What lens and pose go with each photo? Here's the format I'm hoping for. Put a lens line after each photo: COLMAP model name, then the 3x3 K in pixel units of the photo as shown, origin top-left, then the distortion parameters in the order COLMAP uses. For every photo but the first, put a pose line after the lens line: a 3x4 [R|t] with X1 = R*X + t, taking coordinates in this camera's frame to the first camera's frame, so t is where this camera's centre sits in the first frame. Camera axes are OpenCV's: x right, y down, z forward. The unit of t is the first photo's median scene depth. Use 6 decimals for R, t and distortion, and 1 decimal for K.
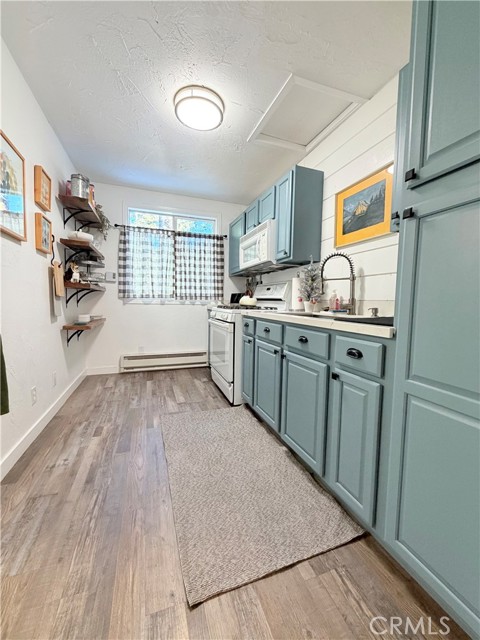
lens RADIAL K [[257.0, 0, 240.8], [0, 257.0, 318.5], [0, 0, 1]] dist [-0.001151, 0.000036]
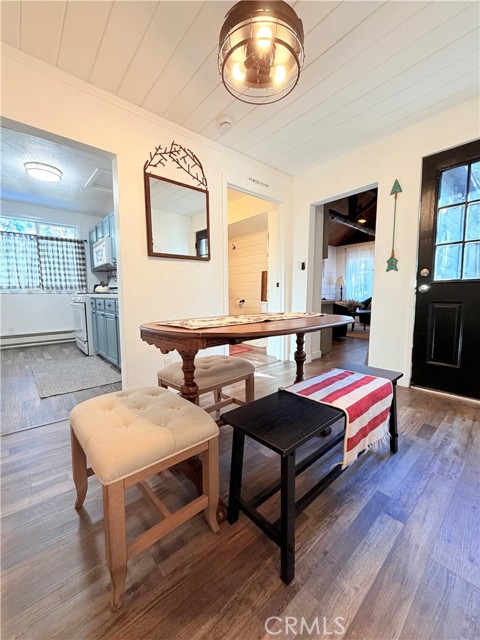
lens RADIAL K [[257.0, 0, 243.5], [0, 257.0, 318.5], [0, 0, 1]] dist [-0.001151, 0.000036]
pose [[0.930756, -0.057098, 0.361155, 0.292332], [0.046672, 0.998205, 0.037536, 0.095981], [-0.362650, -0.018081, 0.931750, -0.777387]]
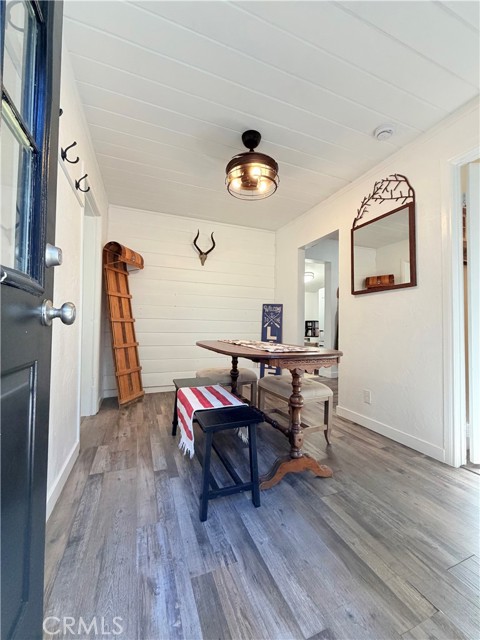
lens RADIAL K [[257.0, 0, 237.8], [0, 257.0, 319.0], [0, 0, 1]] dist [-0.001151, 0.000036]
pose [[0.014681, -0.032793, -0.999354, 1.346595], [-0.079320, 0.996274, -0.033857, 0.070265], [0.996741, 0.079766, 0.012025, -0.312700]]
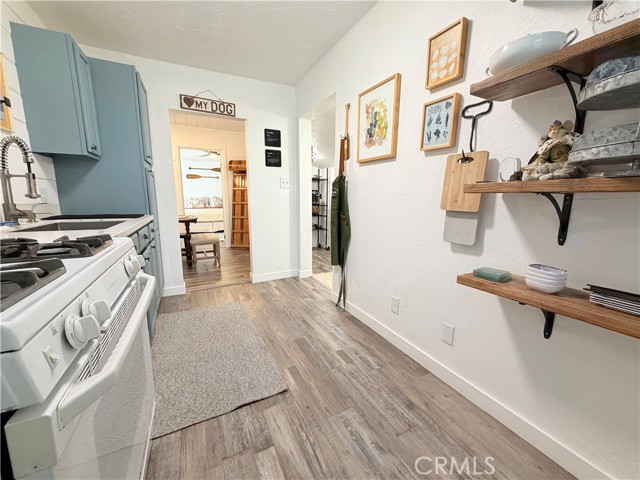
lens RADIAL K [[257.0, 0, 321.0], [0, 257.0, 241.5], [0, 0, 1]] dist [-0.001151, 0.000036]
pose [[-0.992227, -0.009074, -0.124109, -0.272059], [-0.037515, 0.972750, 0.228801, -0.125556], [0.118651, 0.231678, -0.965529, 1.366639]]
